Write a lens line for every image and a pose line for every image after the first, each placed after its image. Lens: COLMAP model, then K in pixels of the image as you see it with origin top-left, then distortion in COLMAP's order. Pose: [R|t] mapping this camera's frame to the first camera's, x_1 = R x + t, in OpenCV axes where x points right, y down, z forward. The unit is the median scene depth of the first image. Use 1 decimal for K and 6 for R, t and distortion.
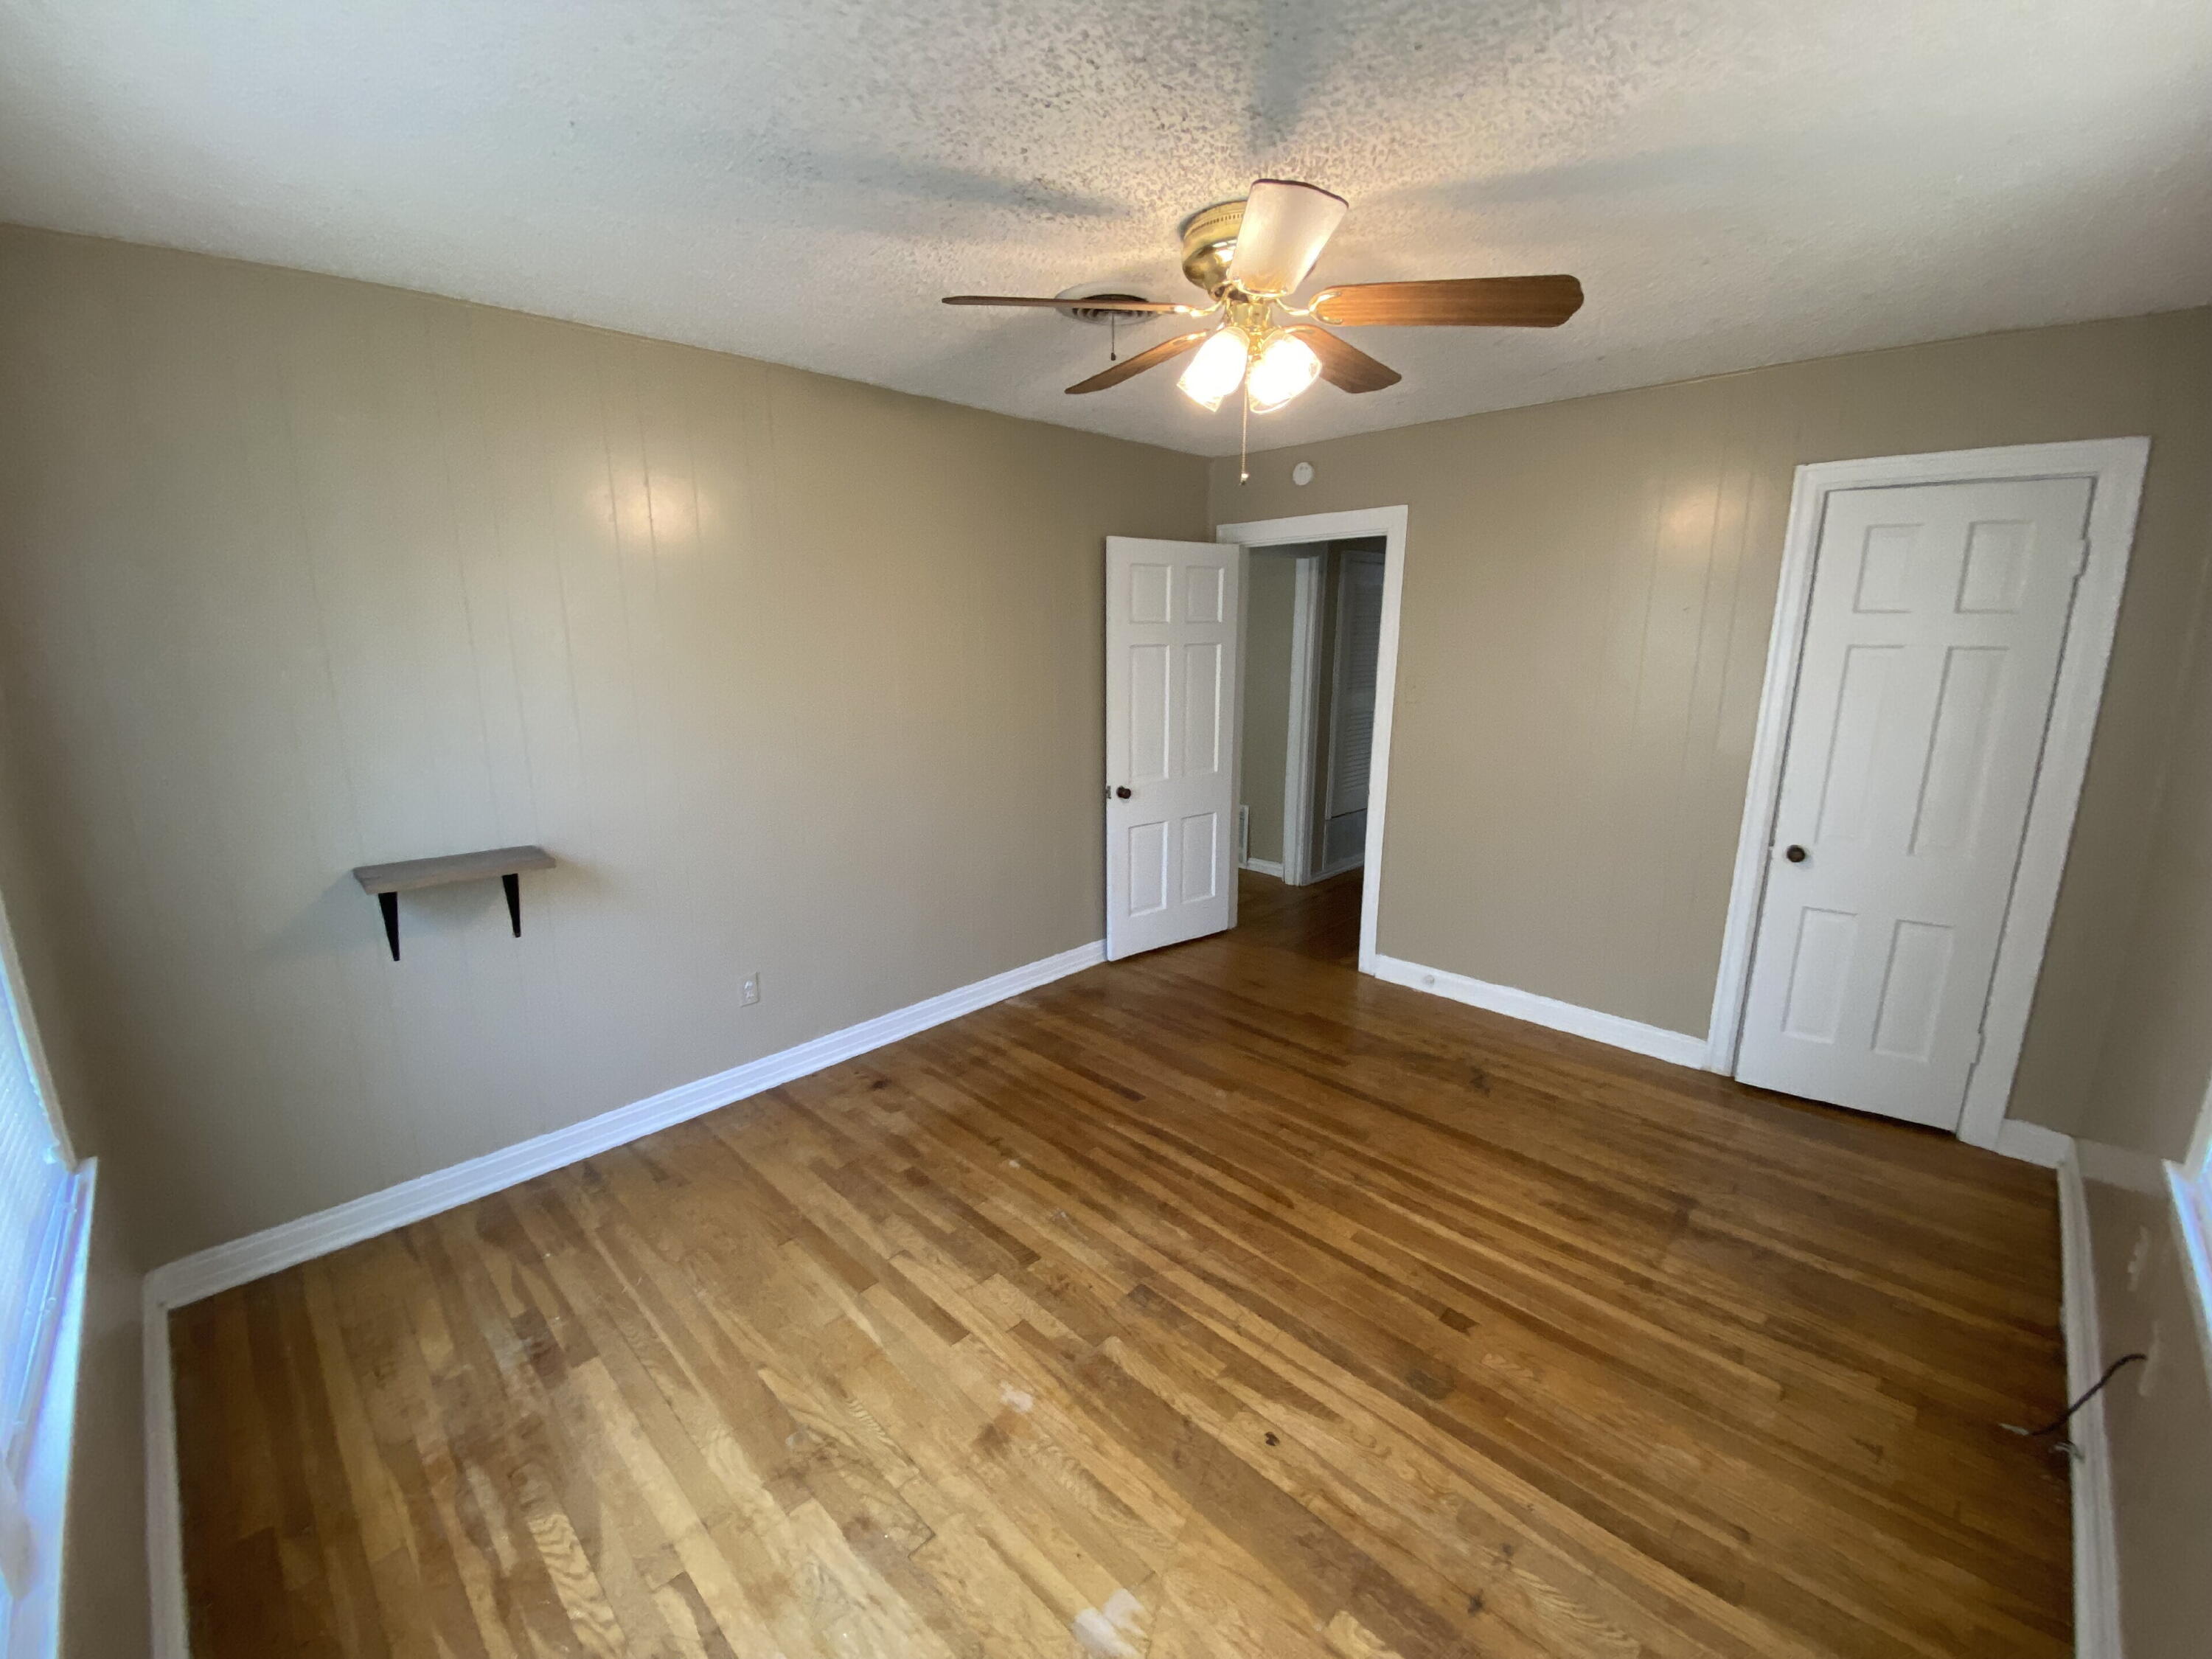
lens RADIAL K [[900.1, 0, 1106.0], [0, 900.1, 829.5], [0, 0, 1]] dist [0.030983, -0.025018]
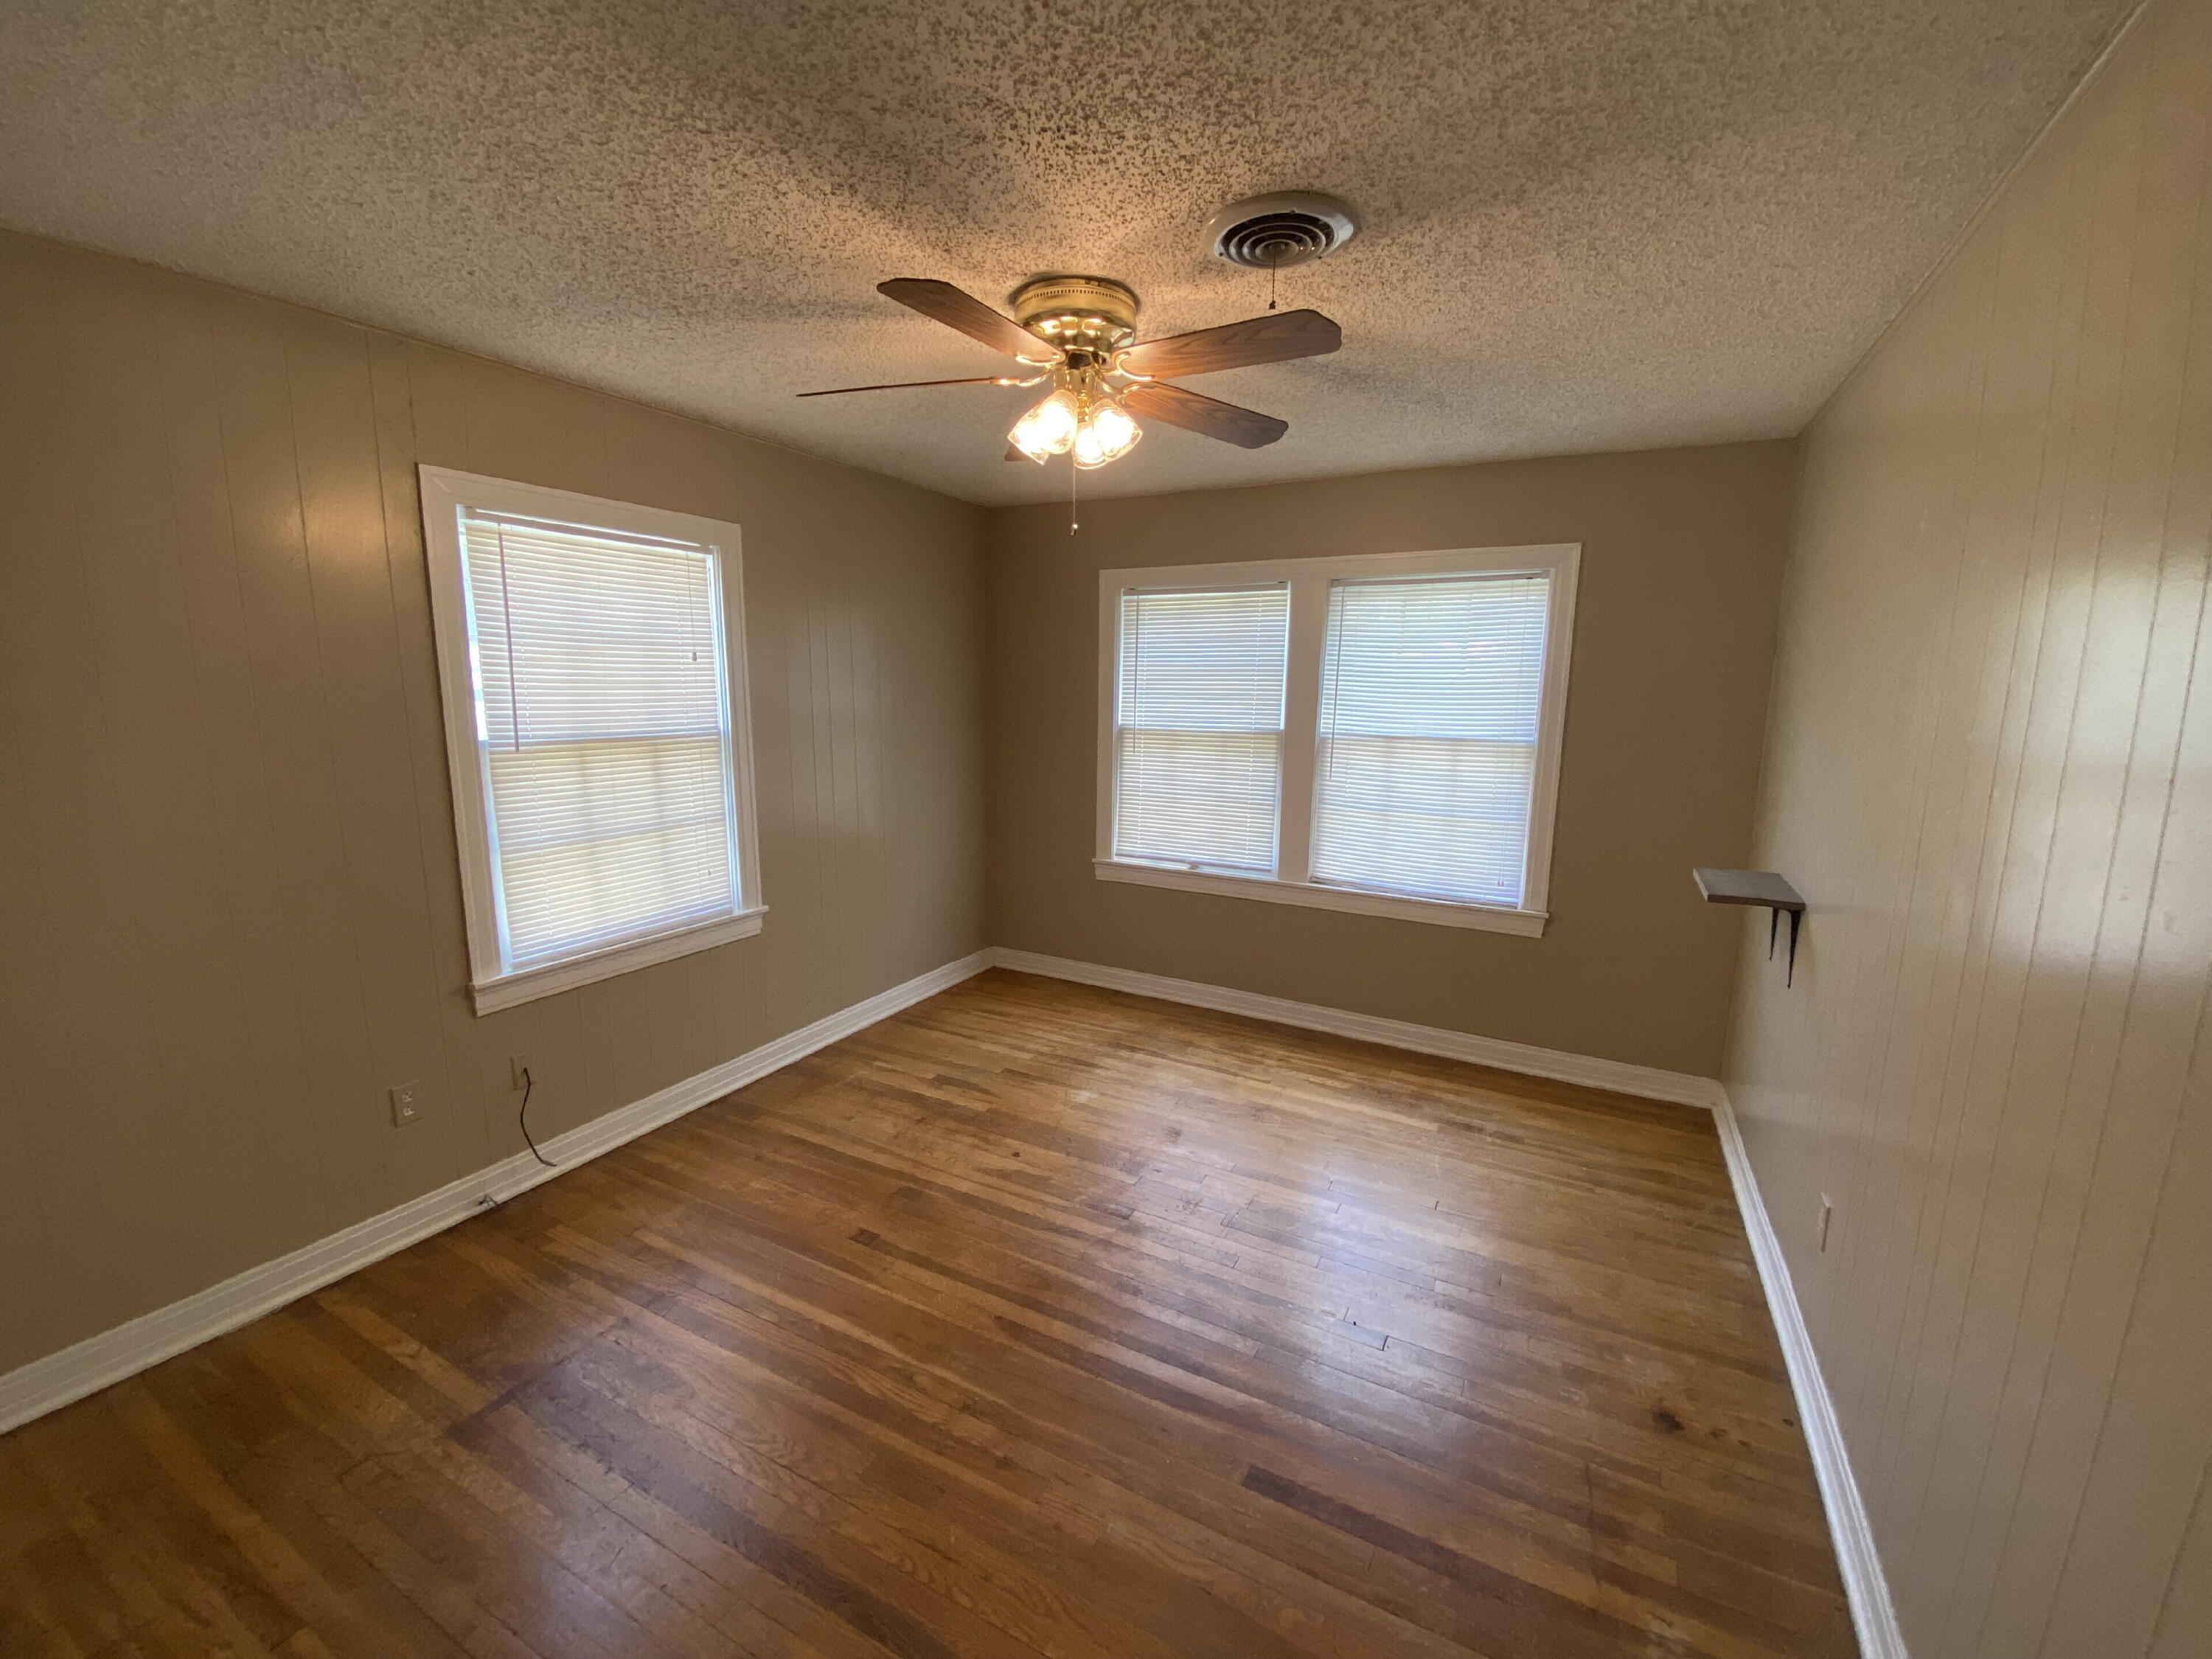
lens RADIAL K [[900.1, 0, 1106.0], [0, 900.1, 829.5], [0, 0, 1]] dist [0.030983, -0.025018]
pose [[-0.959033, 0.031990, -0.281482, 0.423298], [-0.075740, 0.928481, 0.363573, -0.441182], [0.272982, 0.369998, -0.888021, 2.059772]]
